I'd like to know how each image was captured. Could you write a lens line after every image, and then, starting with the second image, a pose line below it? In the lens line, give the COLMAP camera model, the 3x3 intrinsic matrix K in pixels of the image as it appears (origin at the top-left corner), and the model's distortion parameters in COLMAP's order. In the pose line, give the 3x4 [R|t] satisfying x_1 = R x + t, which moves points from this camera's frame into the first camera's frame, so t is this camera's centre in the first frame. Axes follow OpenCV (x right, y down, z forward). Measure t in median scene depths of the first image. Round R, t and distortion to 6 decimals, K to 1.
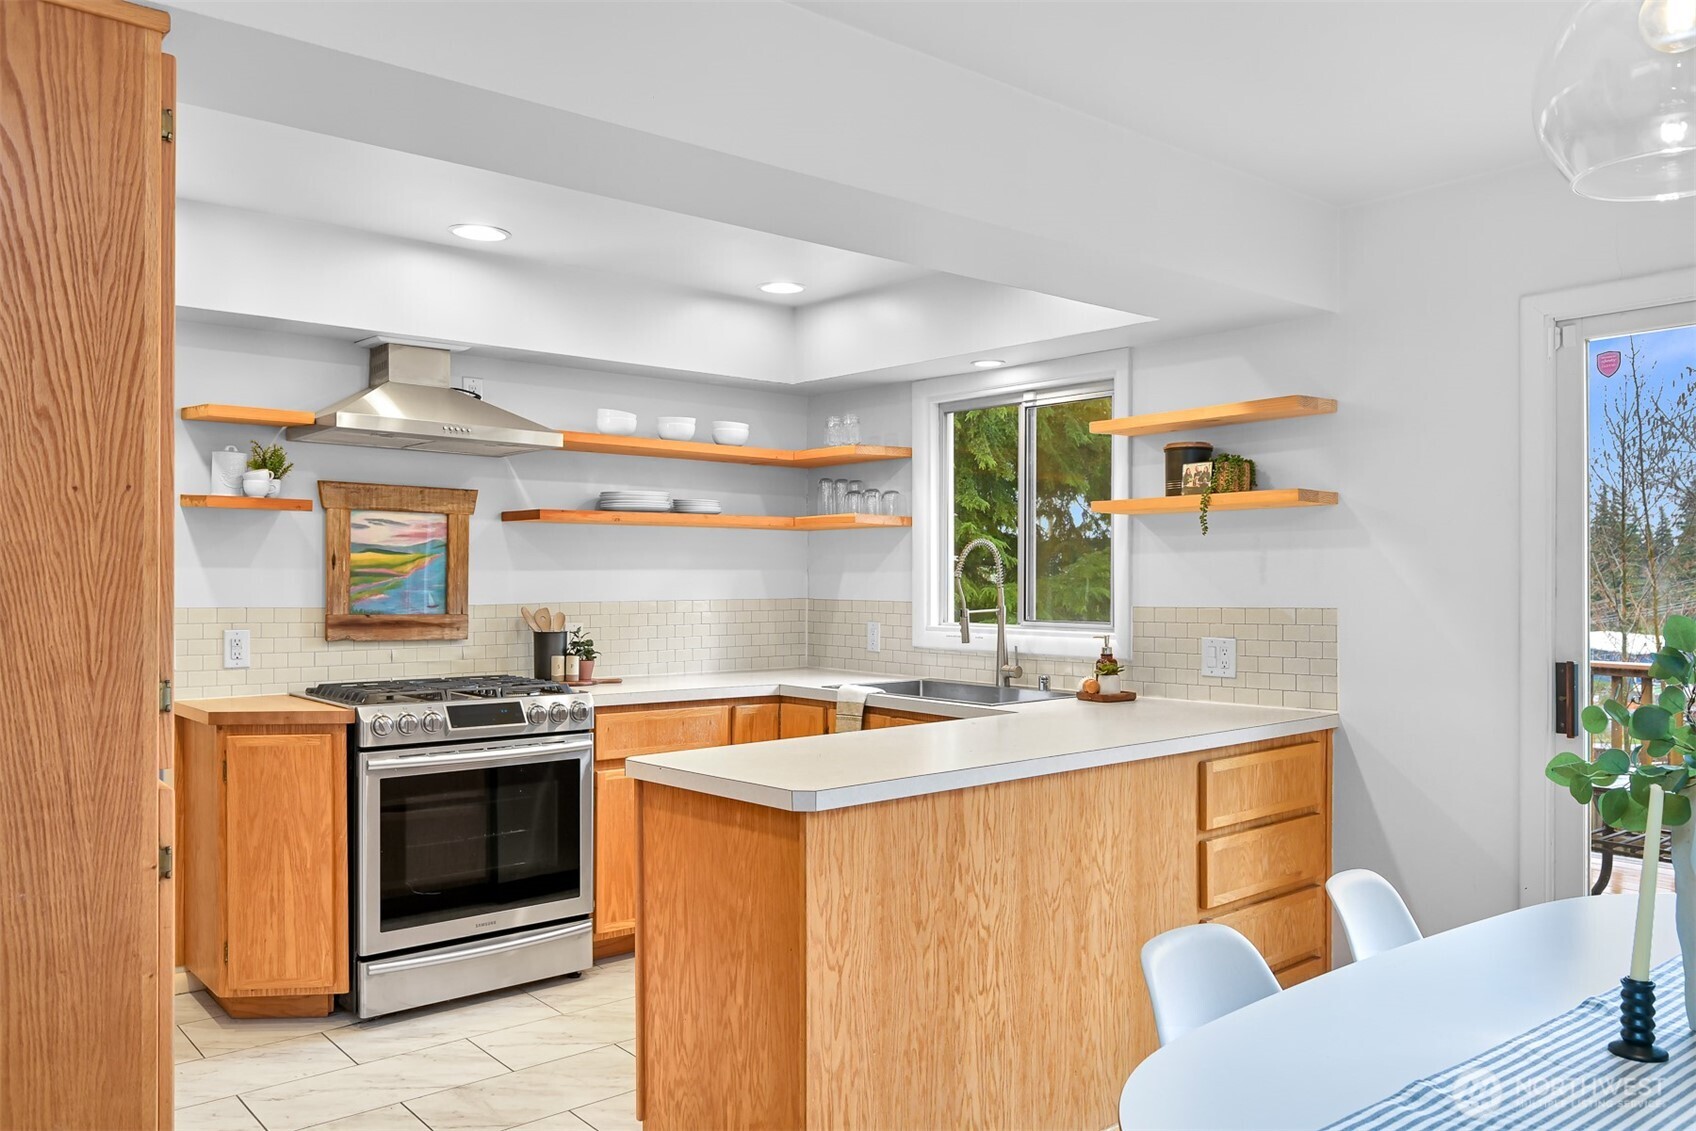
lens RADIAL K [[1252.6, 0, 841.5], [0, 1252.6, 578.4], [0, 0, 1]] dist [-0.007799, -0.012258]
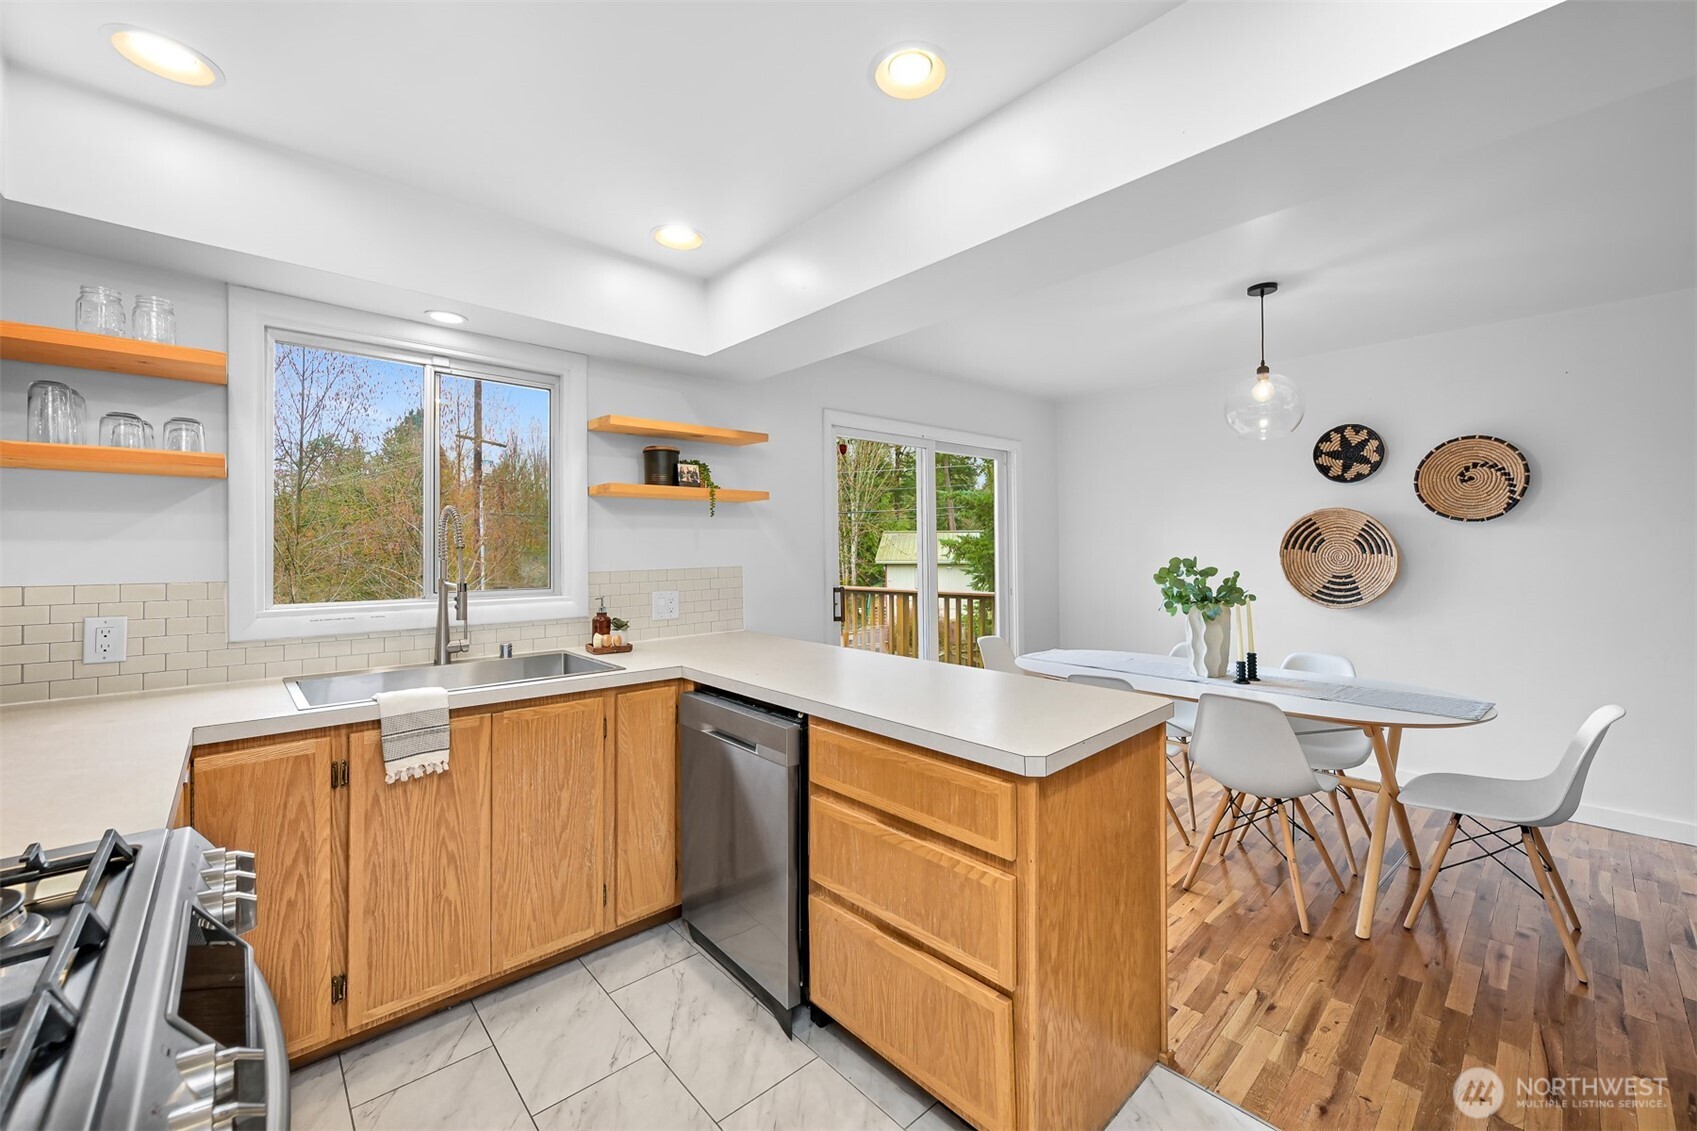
lens RADIAL K [[673.6, 0, 856.3], [0, 673.6, 542.6], [0, 0, 1]] dist [-0.003652, 0.001427]
pose [[-0.044165, 0.008331, 0.998989, -0.459578], [0.004411, 0.999957, -0.008144, 0.000702], [-0.999014, 0.004047, -0.044200, 0.839649]]
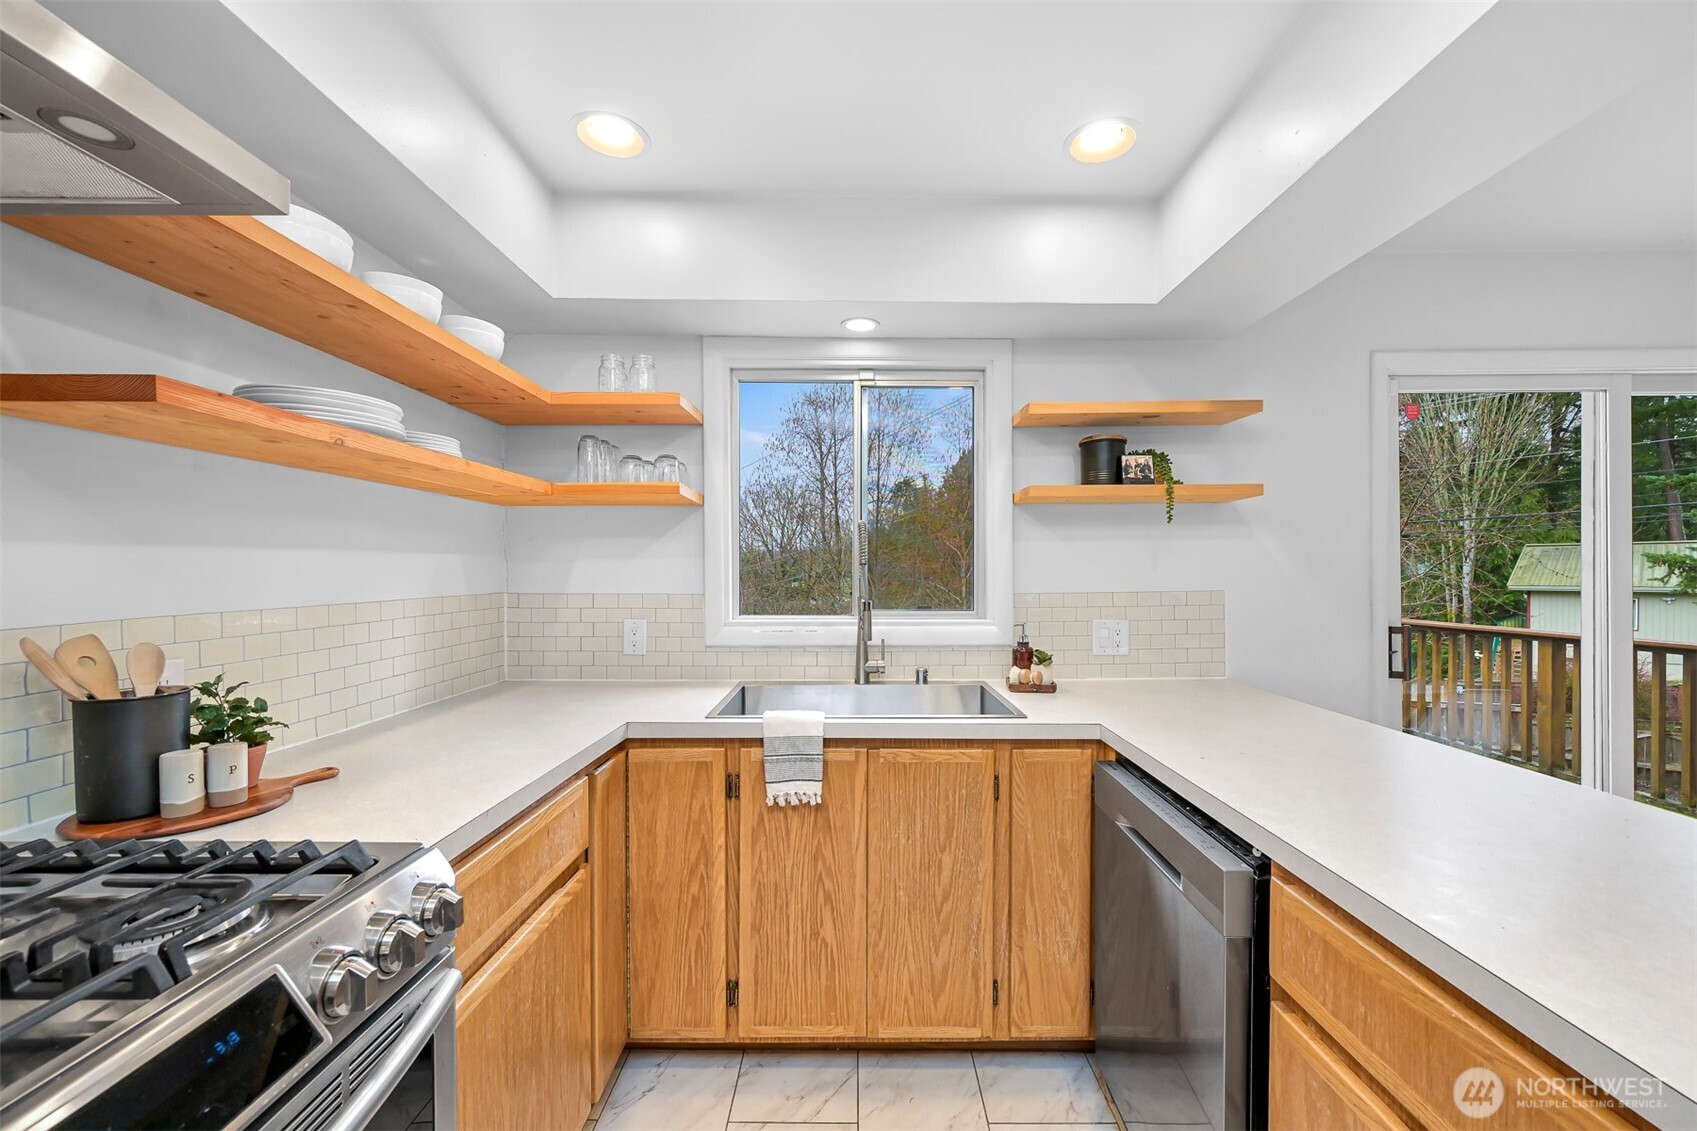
lens RADIAL K [[673.6, 0, 860.2], [0, 673.6, 578.4], [0, 0, 1]] dist [-0.003652, 0.001427]
pose [[0.641693, -0.011118, 0.766881, -0.295445], [0.002098, 0.999917, 0.012741, 0.003297], [-0.766959, -0.006567, 0.641663, 0.807228]]
